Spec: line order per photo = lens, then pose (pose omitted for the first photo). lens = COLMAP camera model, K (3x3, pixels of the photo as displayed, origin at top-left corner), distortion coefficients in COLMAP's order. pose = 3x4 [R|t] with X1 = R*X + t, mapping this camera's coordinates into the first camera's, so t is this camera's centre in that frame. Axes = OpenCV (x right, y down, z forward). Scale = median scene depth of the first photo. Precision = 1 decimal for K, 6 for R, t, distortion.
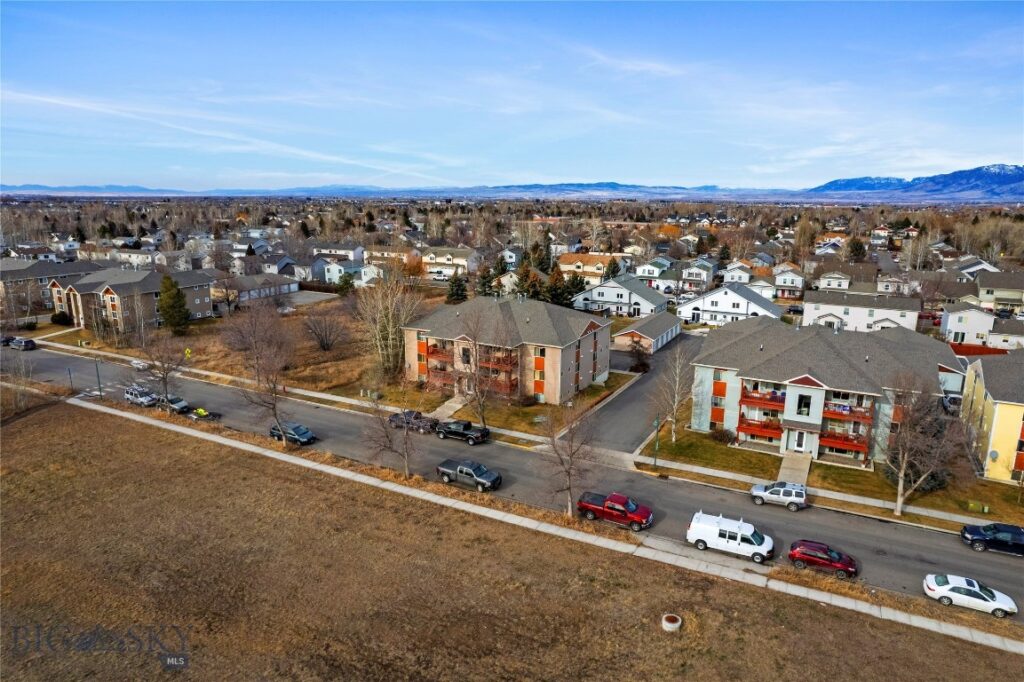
lens RADIAL K [[655.4, 0, 512.0], [0, 655.4, 341.0], [0, 0, 1]] dist [-0.073844, 0.066566]
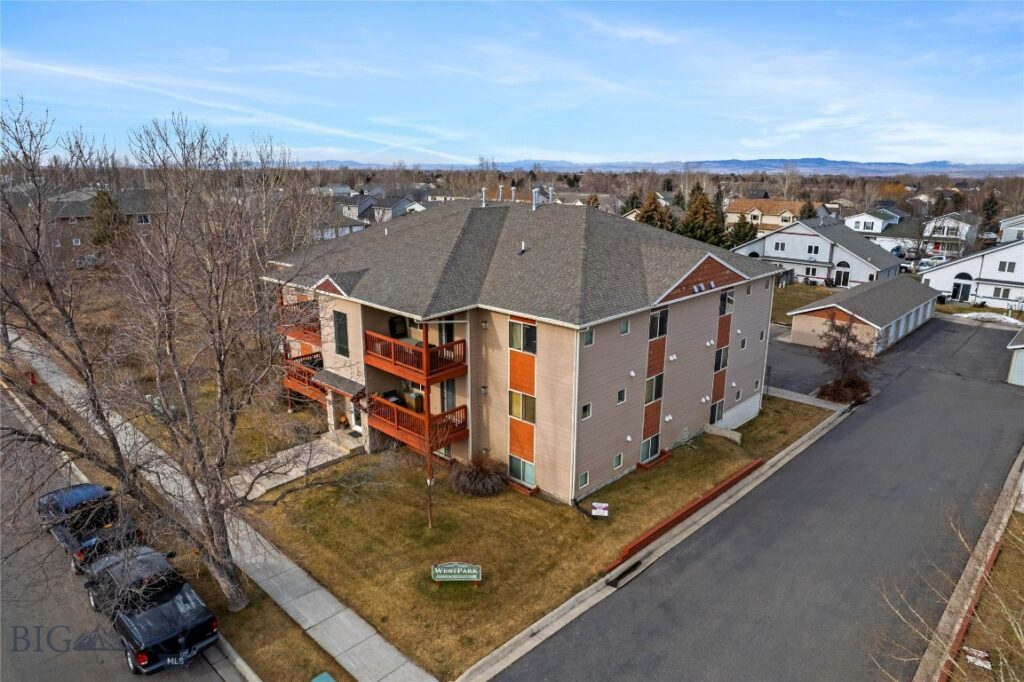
lens RADIAL K [[655.4, 0, 512.0], [0, 655.4, 341.0], [0, 0, 1]] dist [-0.073844, 0.066566]
pose [[0.960489, 0.069128, -0.269597, 0.078267], [-0.059250, 0.997246, 0.044618, 0.002828], [0.271938, -0.026882, 0.961939, 0.427133]]
